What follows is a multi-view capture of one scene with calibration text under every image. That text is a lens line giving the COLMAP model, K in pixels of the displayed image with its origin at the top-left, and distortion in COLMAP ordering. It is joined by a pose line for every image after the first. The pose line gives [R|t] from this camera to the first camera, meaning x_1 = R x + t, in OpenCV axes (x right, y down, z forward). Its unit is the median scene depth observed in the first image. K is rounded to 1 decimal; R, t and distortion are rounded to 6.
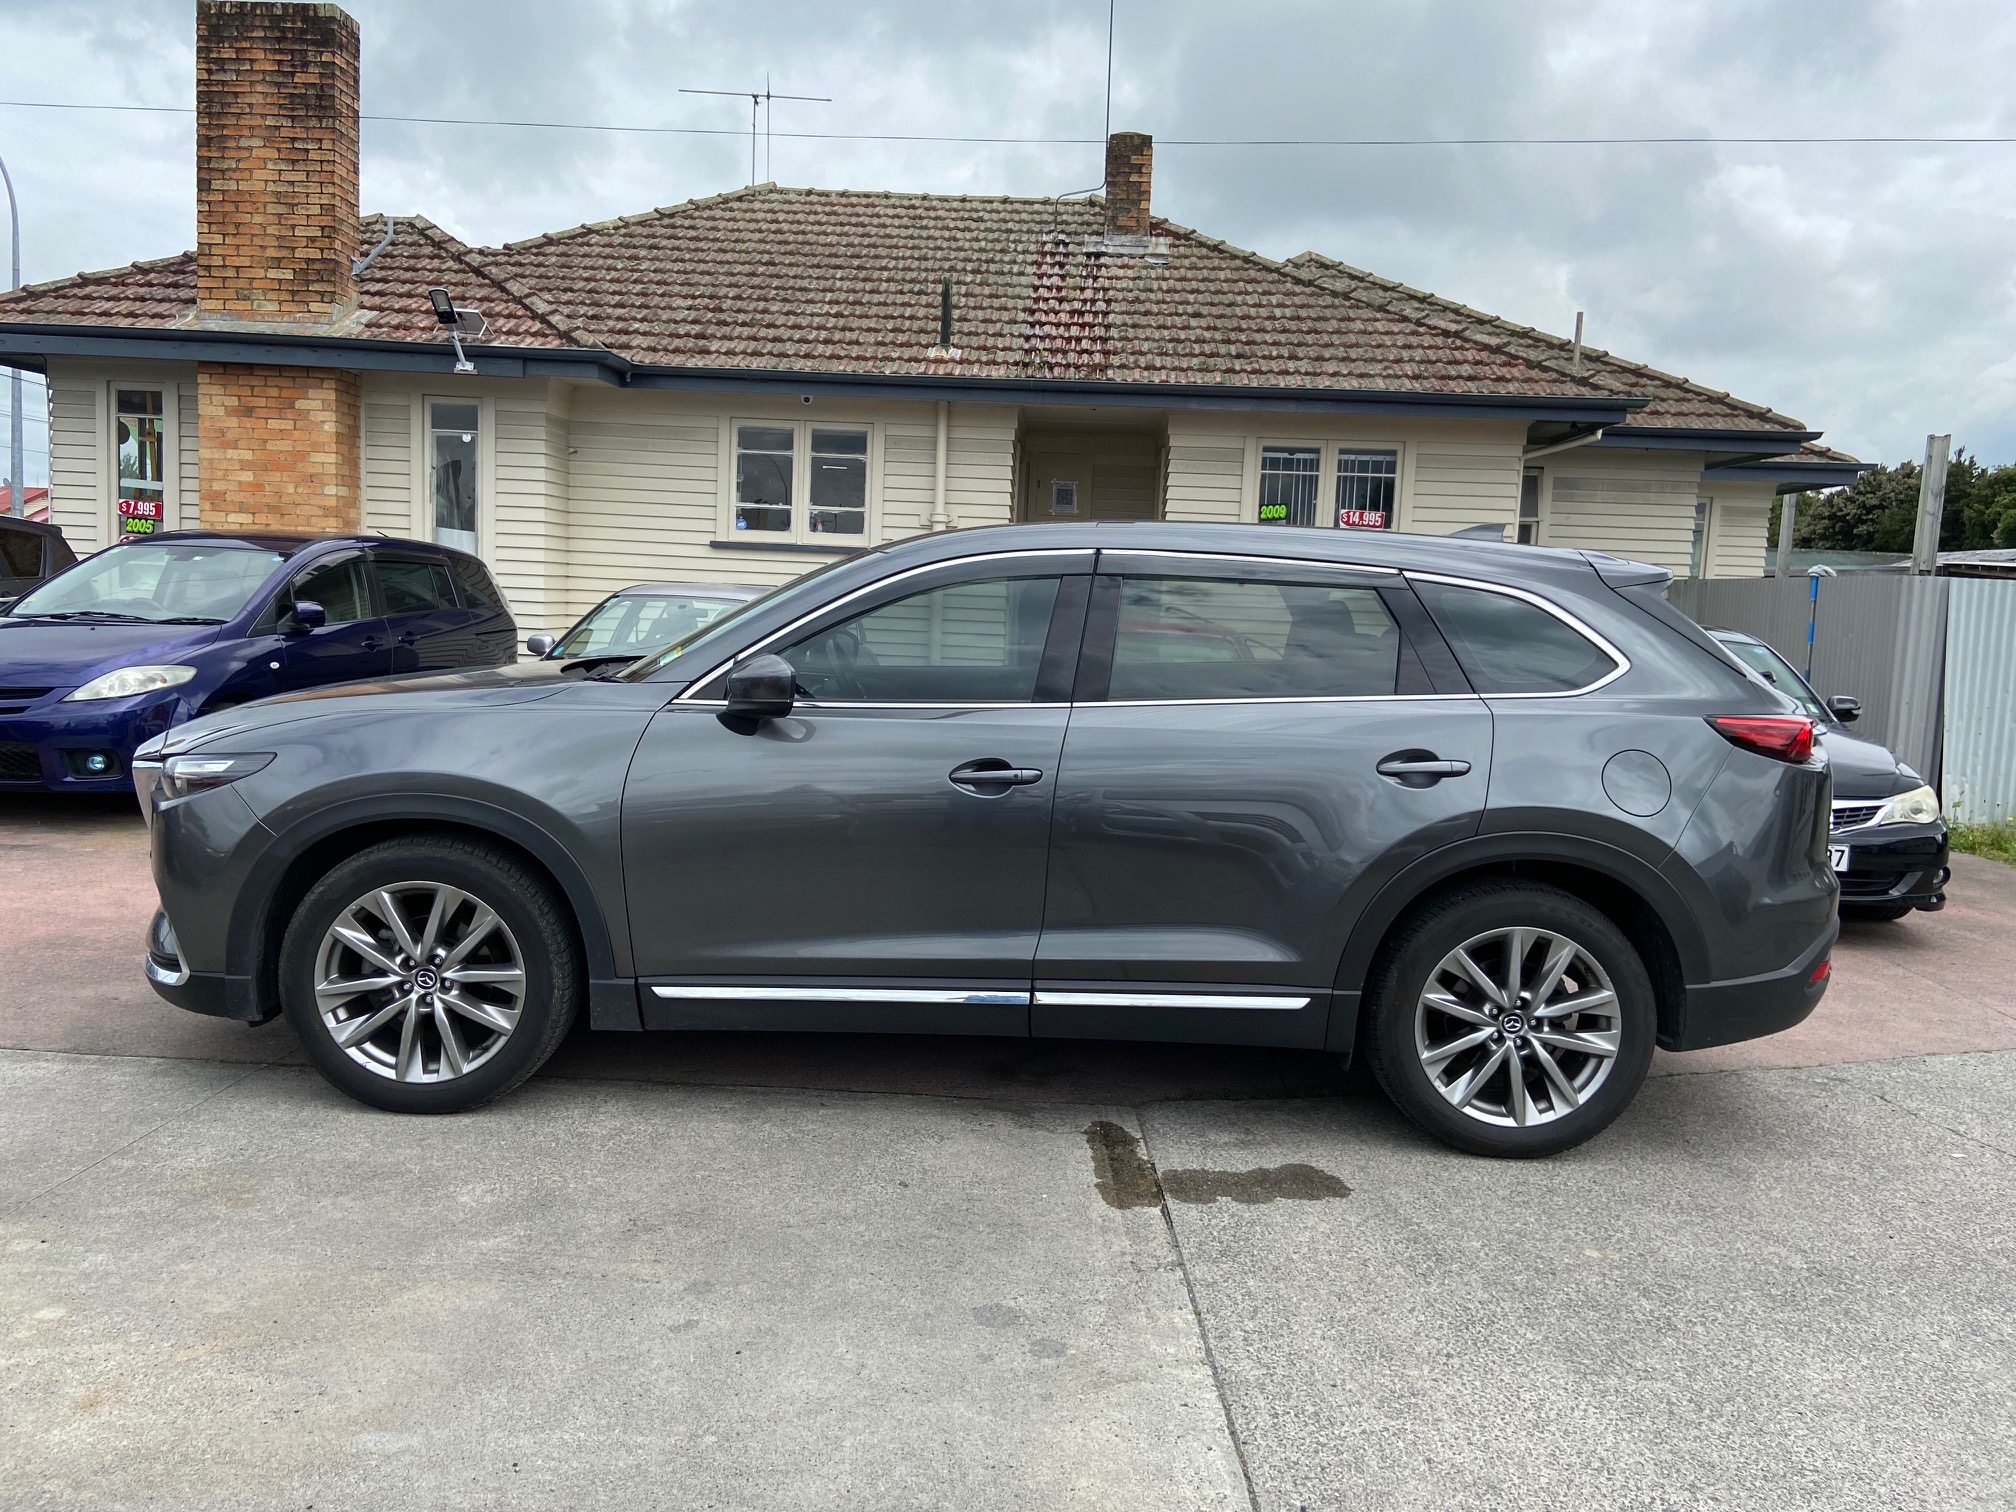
lens RADIAL K [[1530.7, 0, 1017.7], [0, 1530.7, 760.8], [0, 0, 1]] dist [0.093995, -0.113826]
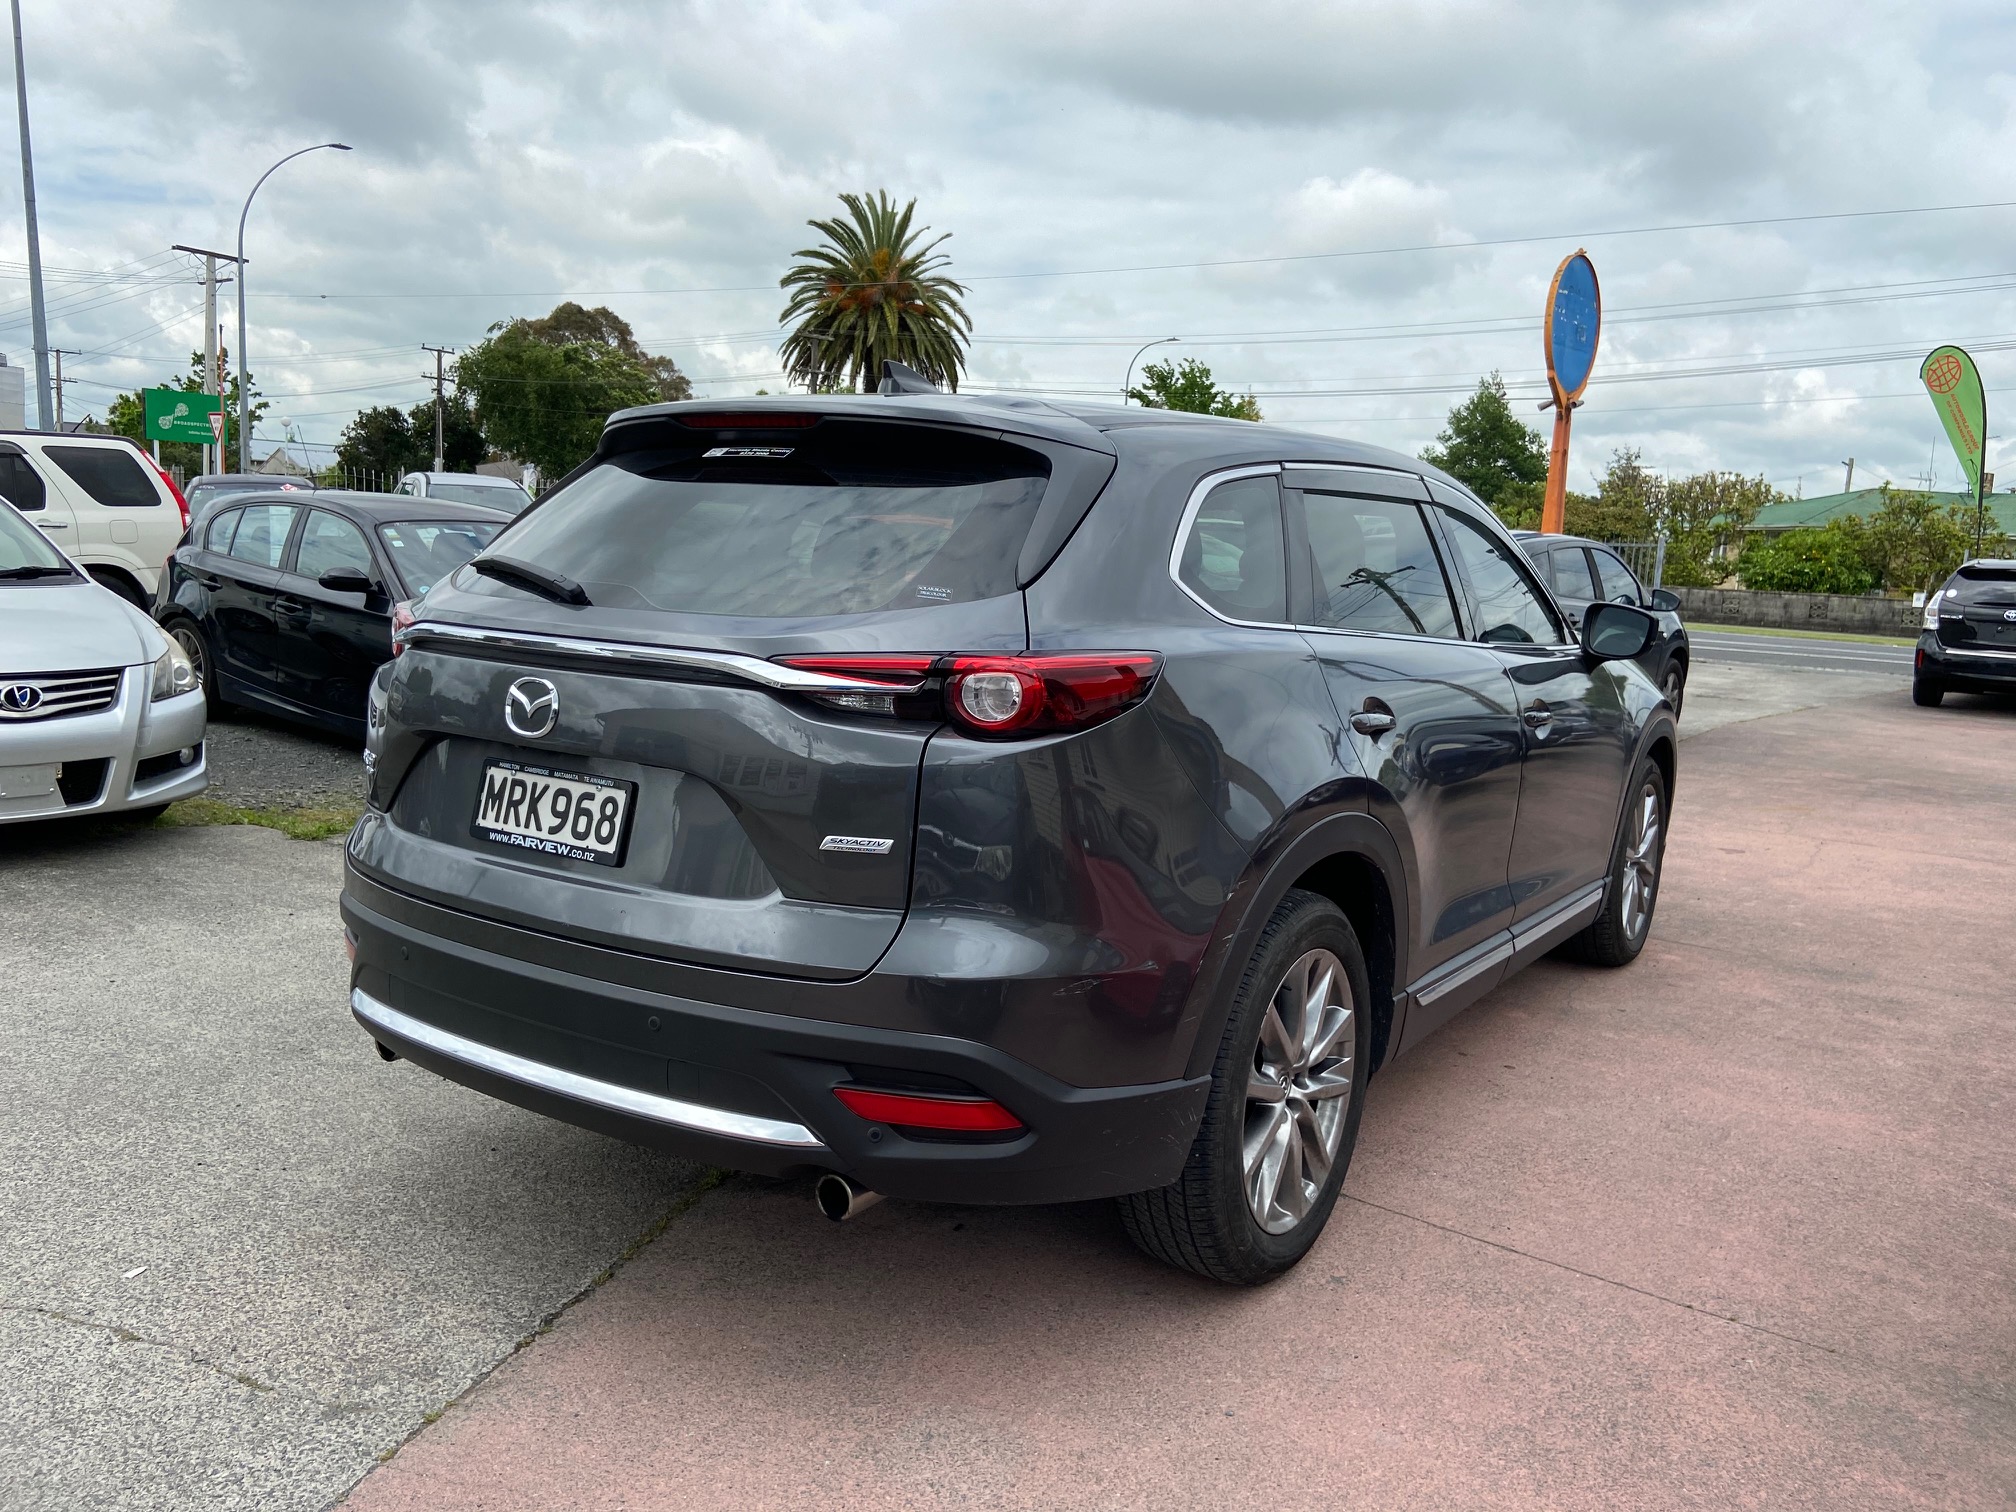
lens RADIAL K [[1530.7, 0, 998.6], [0, 1530.7, 765.4], [0, 0, 1]] dist [0.093995, -0.113826]
pose [[-0.573081, 0.046024, -0.818205, 0.329091], [-0.162244, 0.972287, 0.168330, -0.041342], [0.803277, 0.229216, -0.549732, 0.571917]]
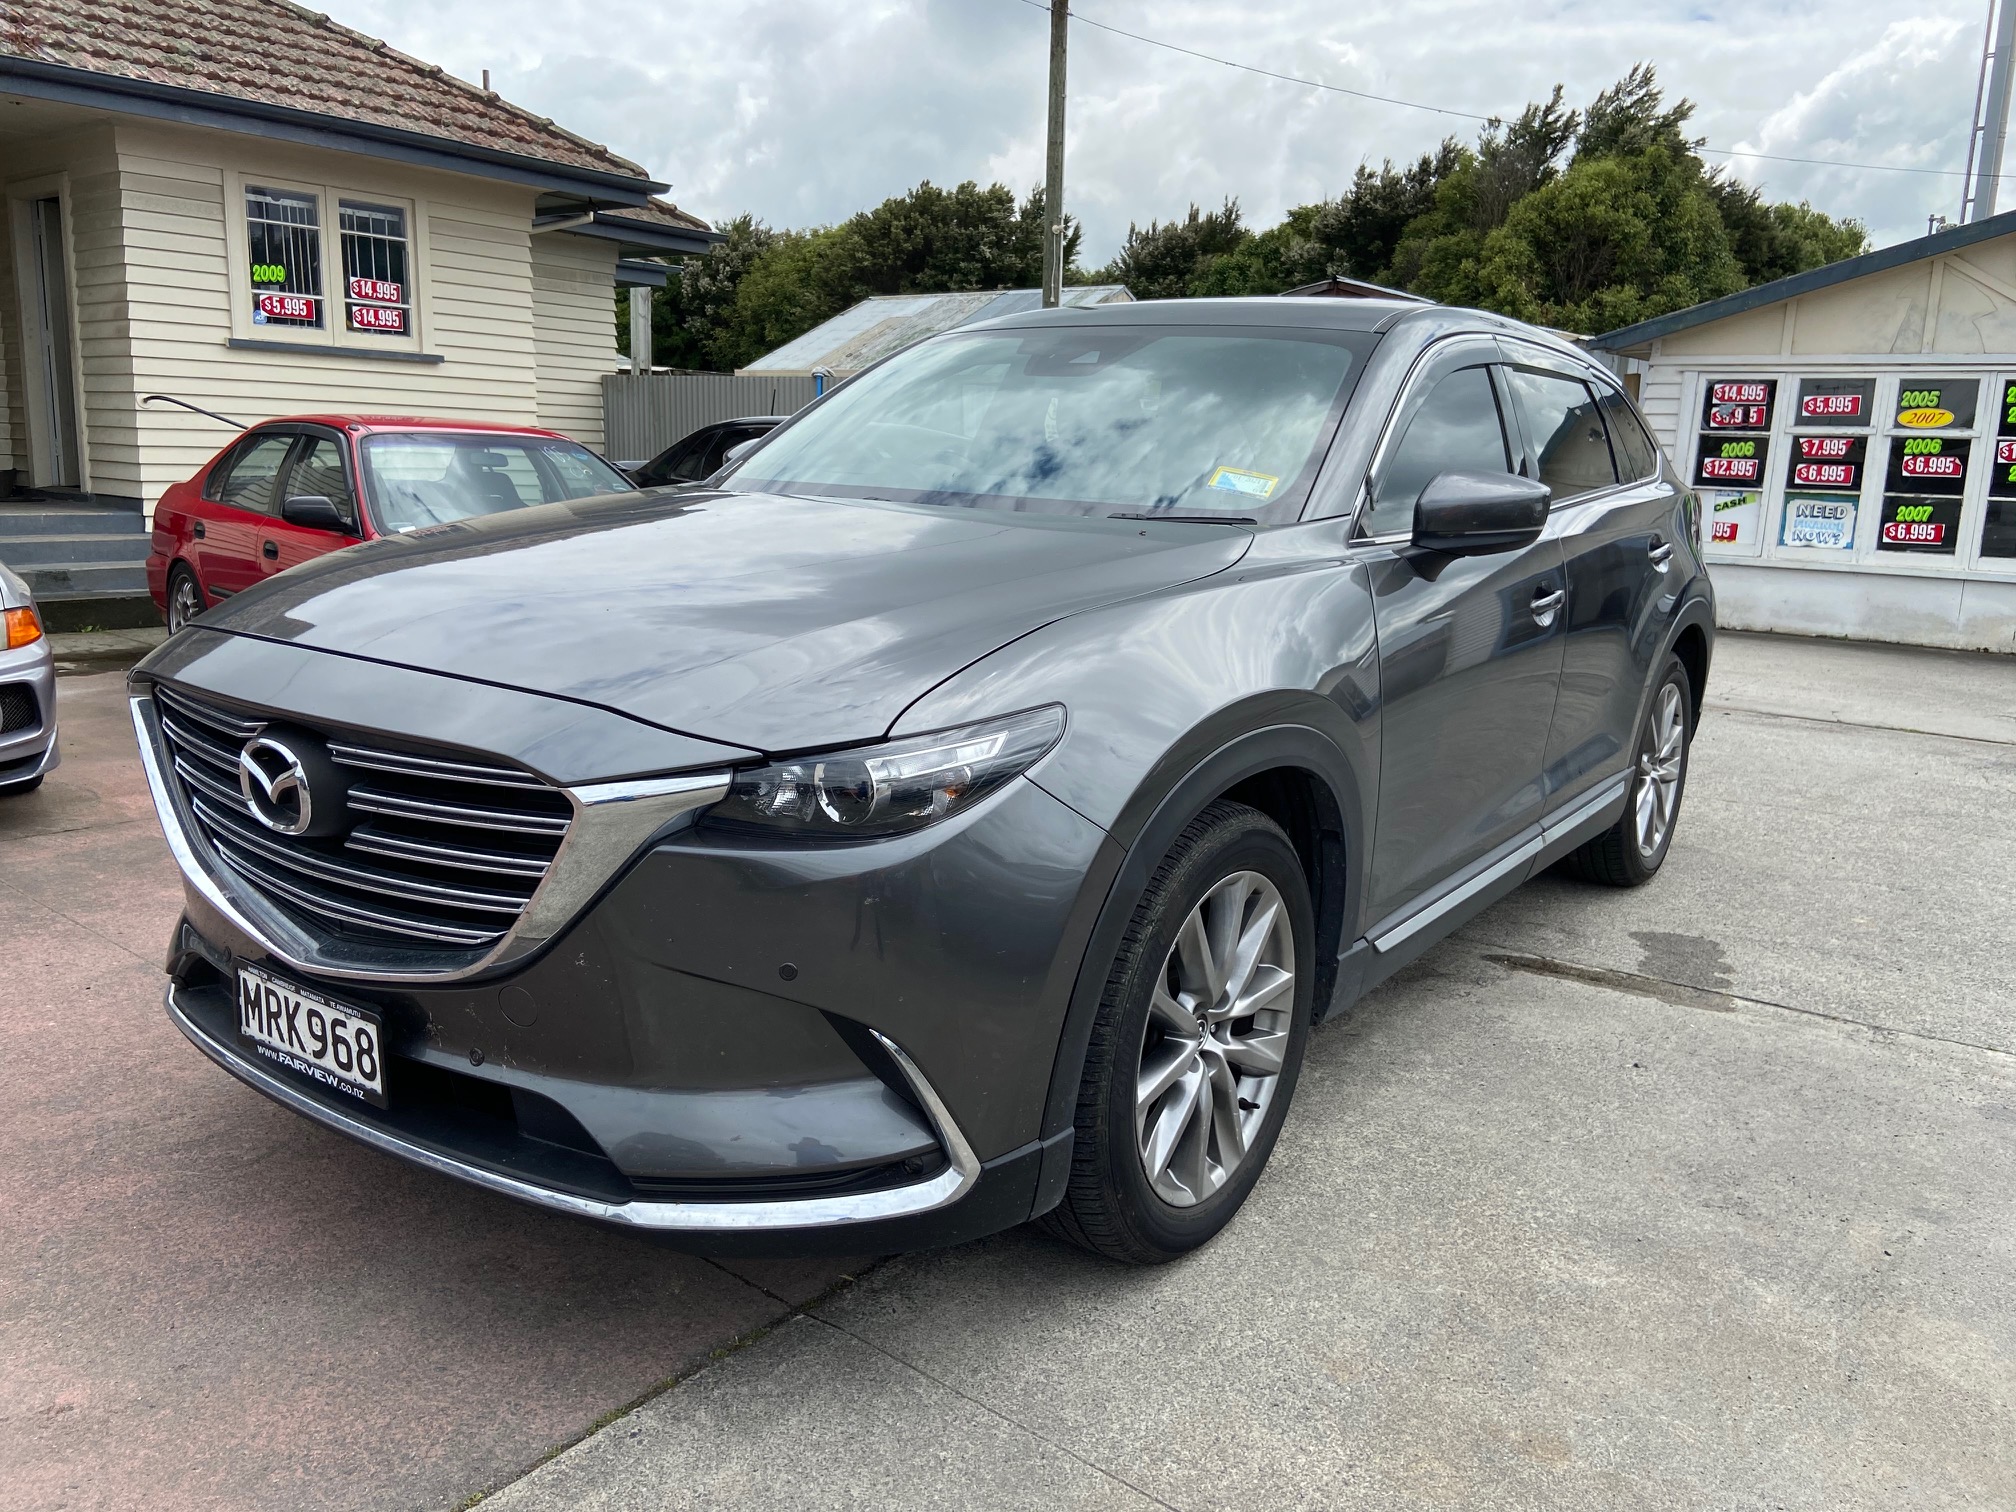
lens RADIAL K [[1530.7, 0, 998.8], [0, 1530.7, 756.6], [0, 0, 1]] dist [0.093995, -0.113826]
pose [[0.592011, -0.182795, 0.784926, -0.297577], [0.082250, 0.982557, 0.166784, -0.024325], [-0.801722, -0.034177, 0.596719, 0.237958]]
